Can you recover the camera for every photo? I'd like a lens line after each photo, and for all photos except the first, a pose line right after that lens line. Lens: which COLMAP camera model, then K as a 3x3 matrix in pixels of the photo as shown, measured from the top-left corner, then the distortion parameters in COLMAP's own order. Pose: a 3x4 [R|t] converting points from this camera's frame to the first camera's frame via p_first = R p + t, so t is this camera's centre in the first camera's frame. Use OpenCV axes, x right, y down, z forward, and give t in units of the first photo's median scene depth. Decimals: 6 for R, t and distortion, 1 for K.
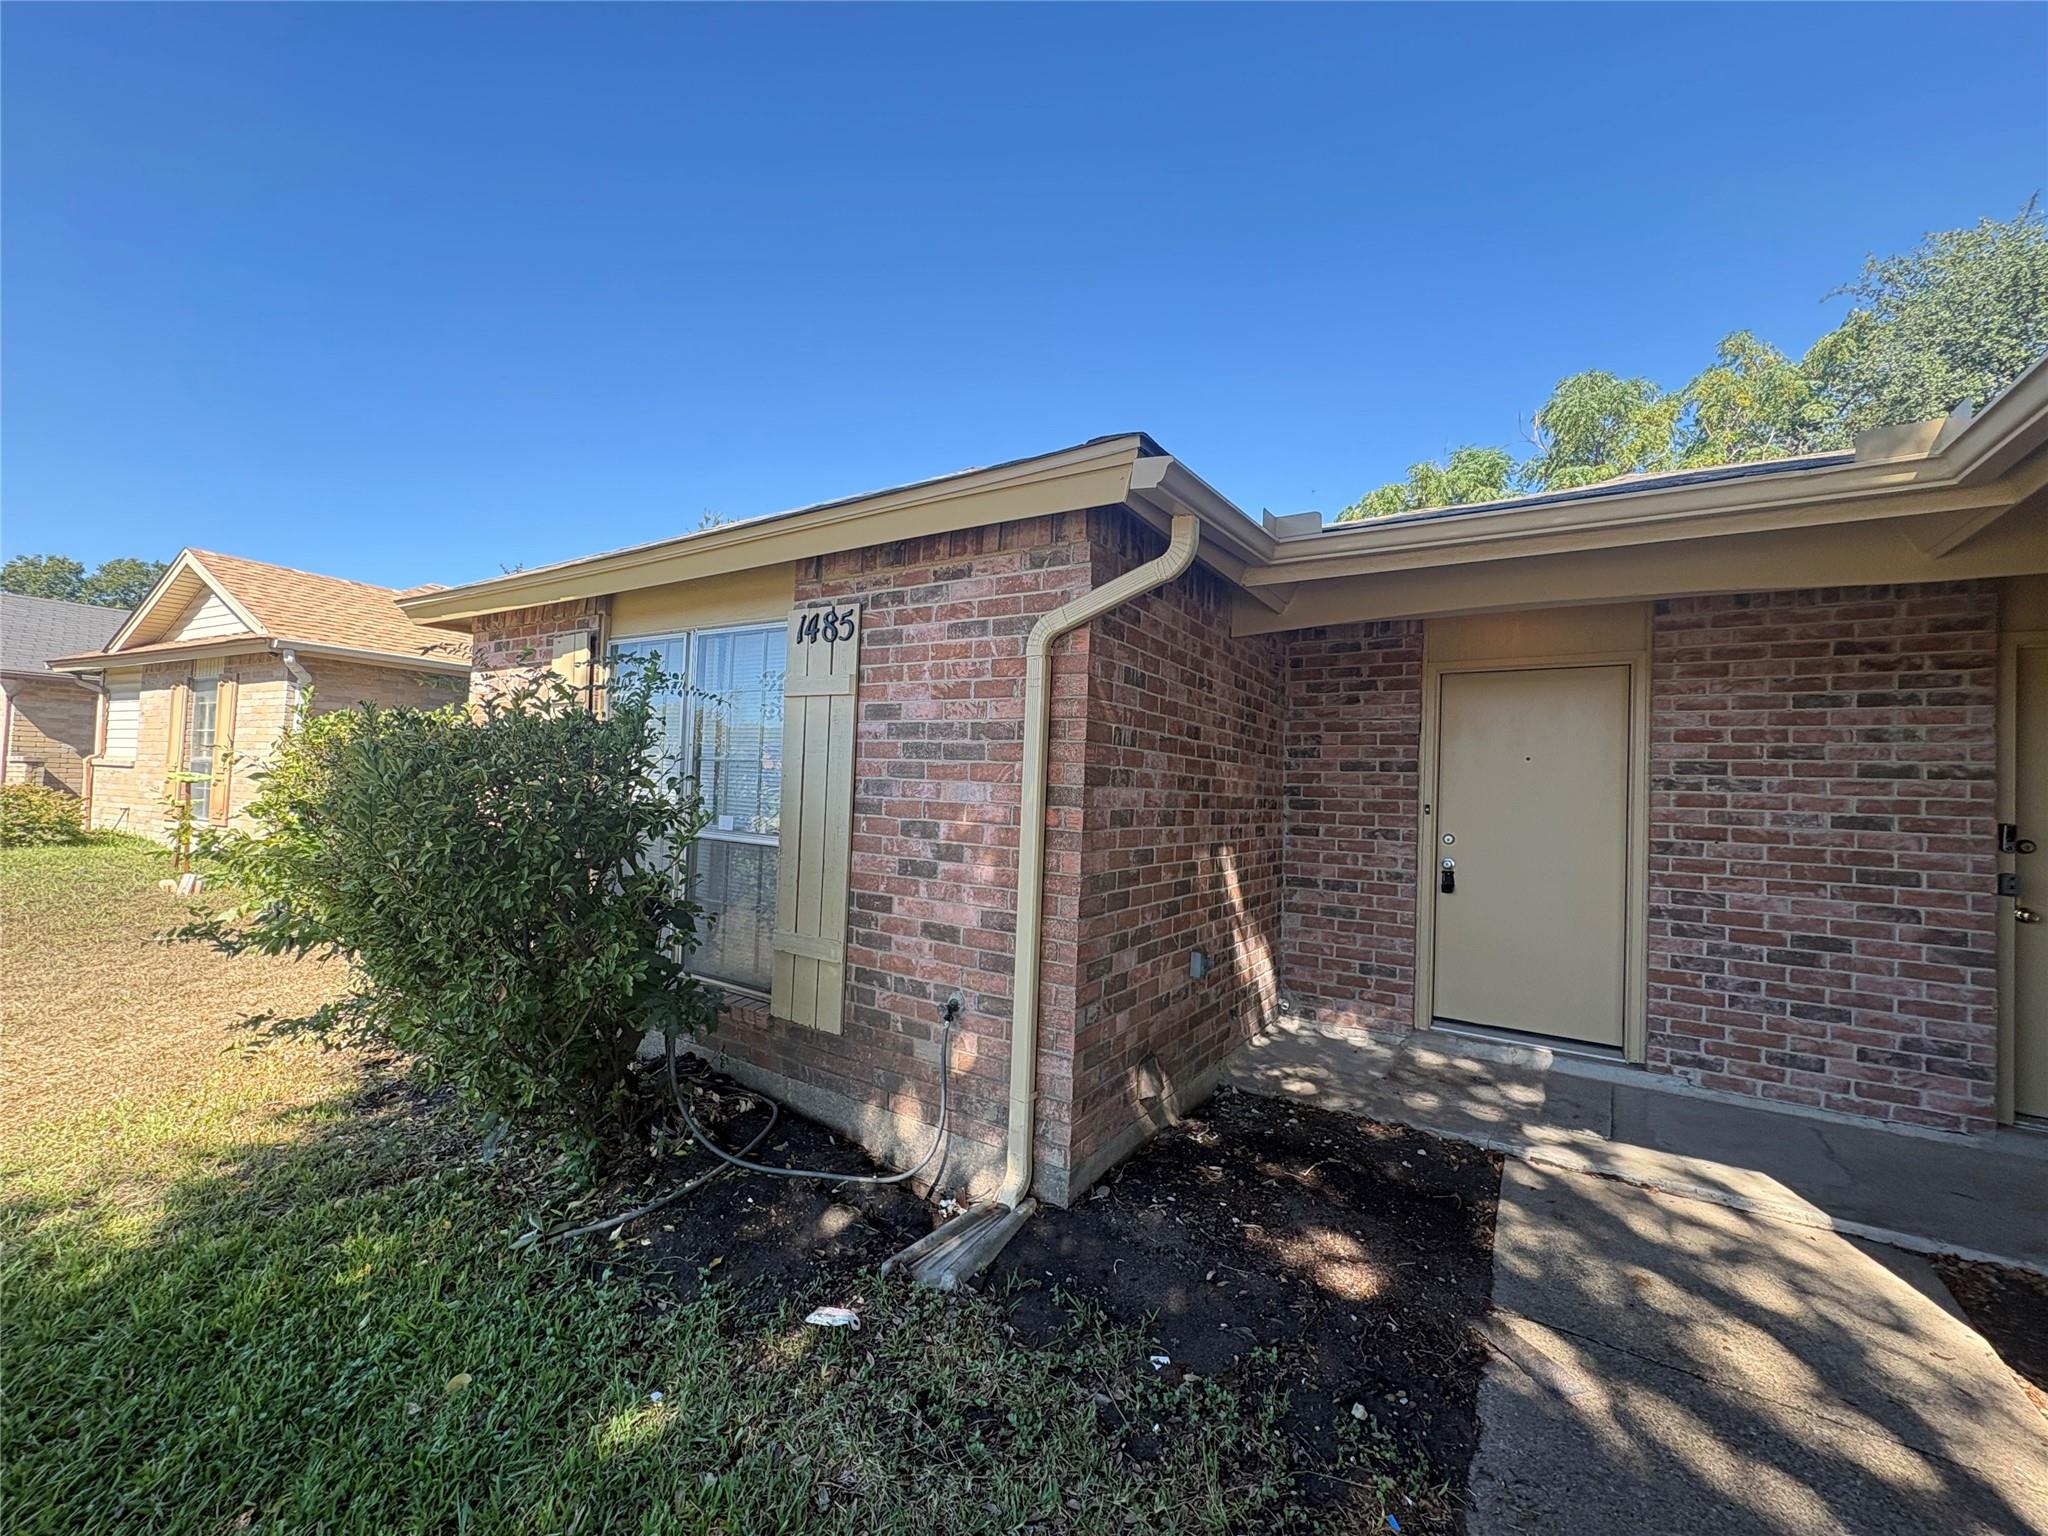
lens RADIAL K [[816.1, 0, 1026.2], [0, 816.1, 765.1], [0, 0, 1]] dist [0.000731, 0.000600]
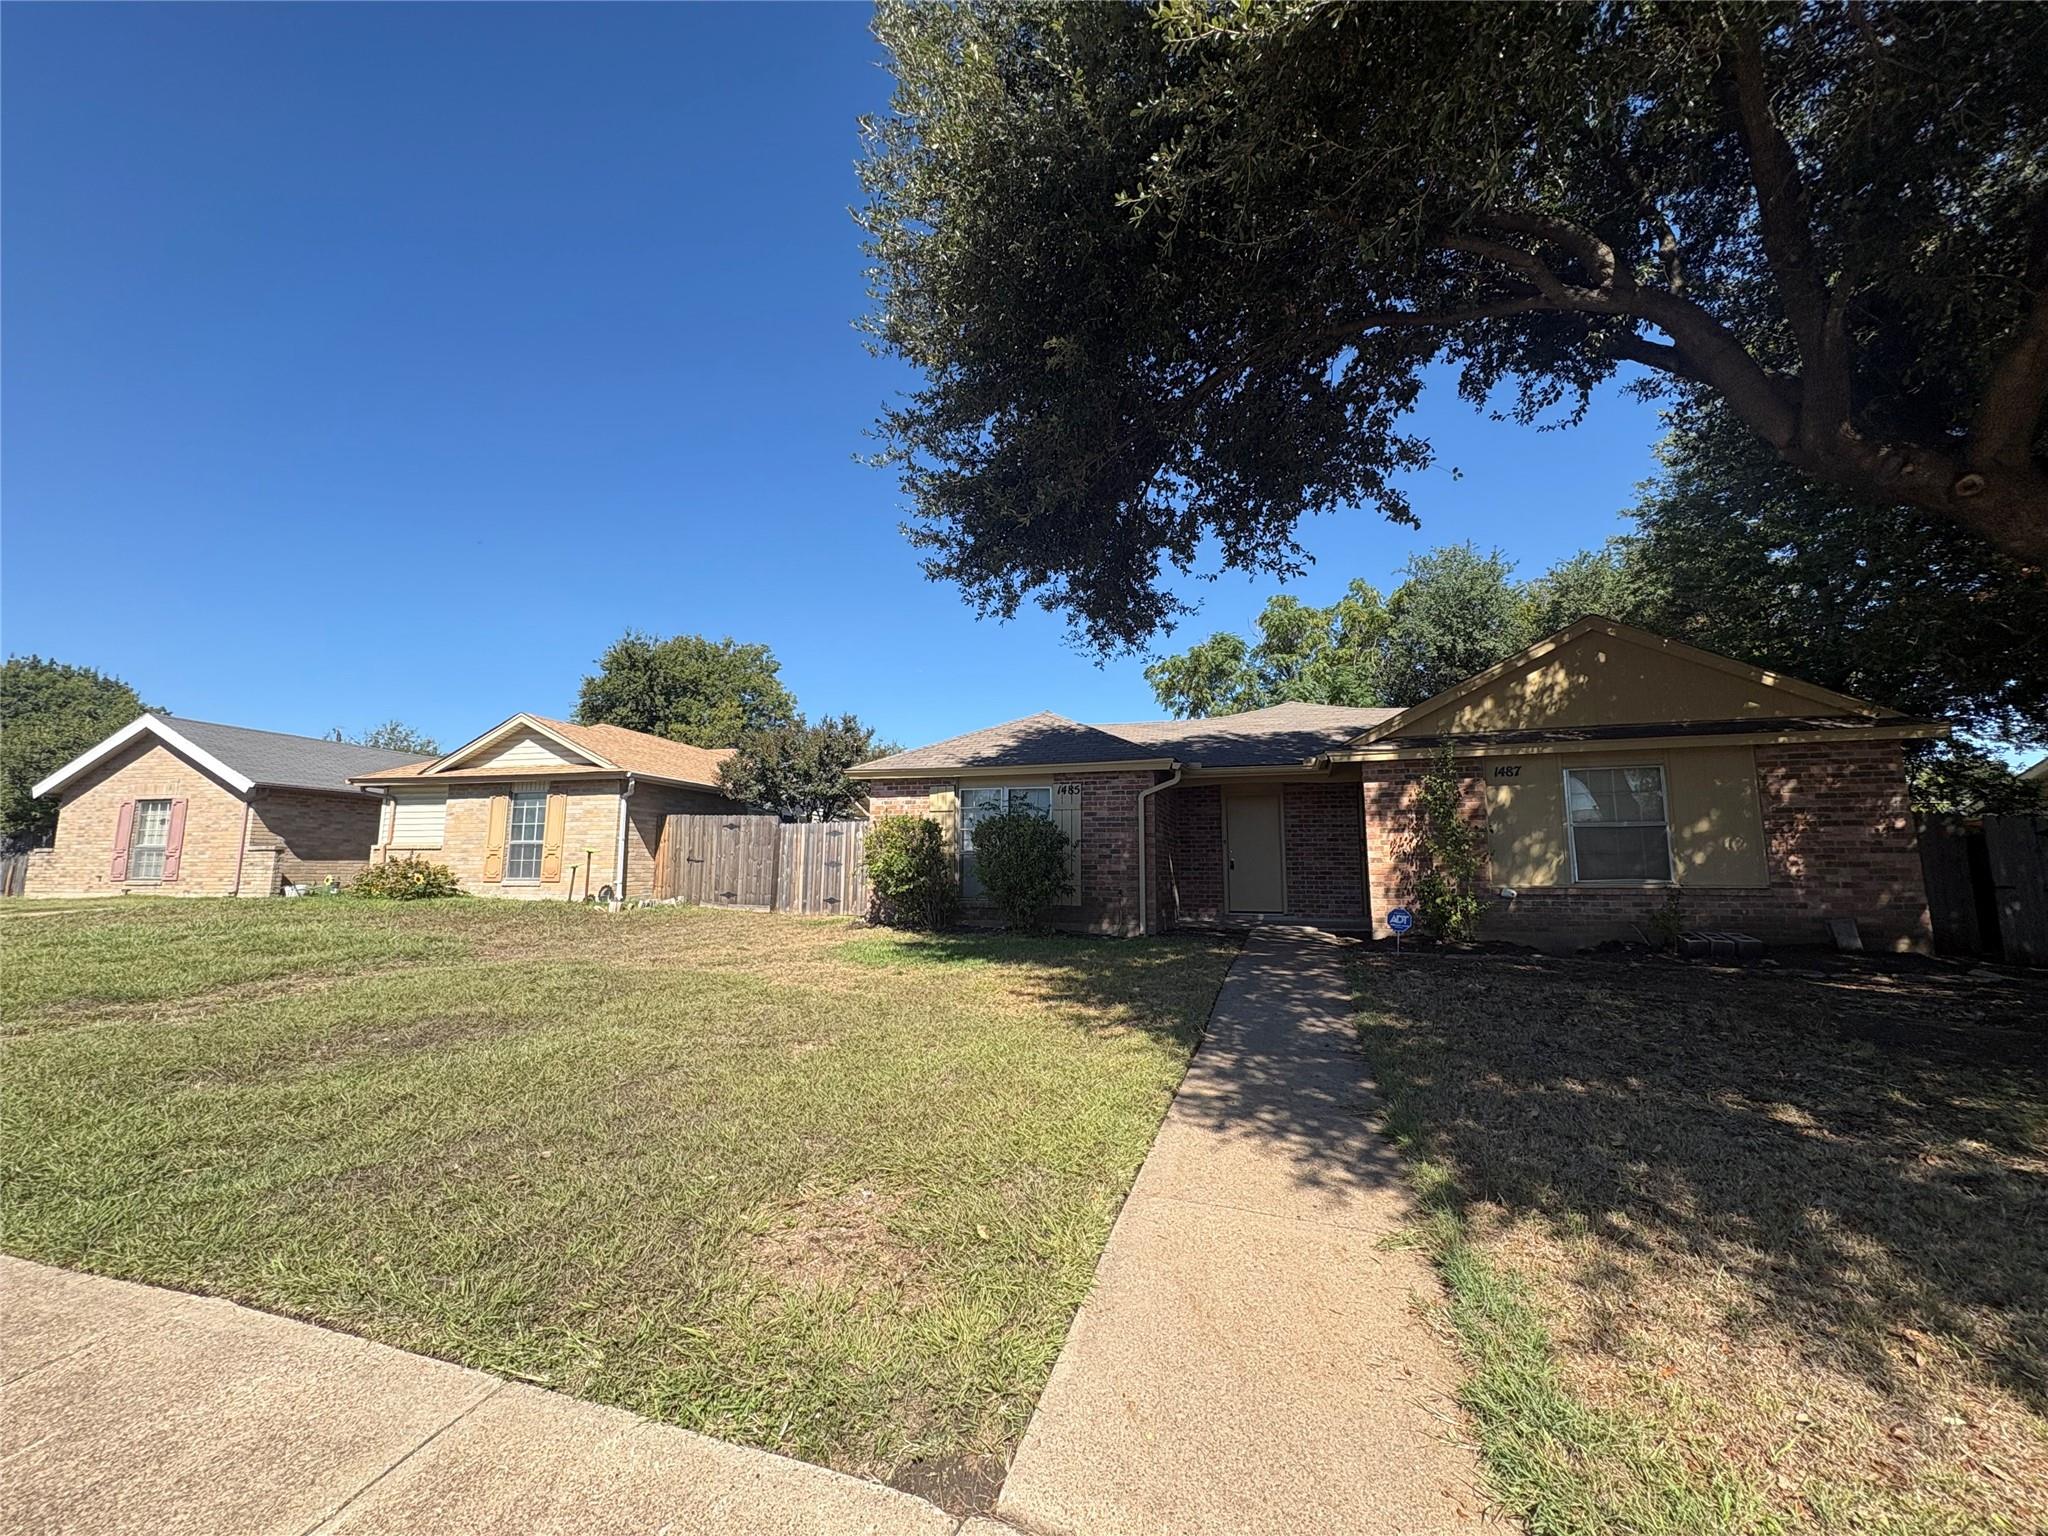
lens RADIAL K [[816.1, 0, 1024.2], [0, 816.1, 760.3], [0, 0, 1]] dist [0.000731, 0.000600]
pose [[0.966961, 0.002245, 0.254916, -1.417424], [0.024147, 0.994658, -0.100358, 0.054662], [-0.253779, 0.103197, 0.961741, -2.485043]]
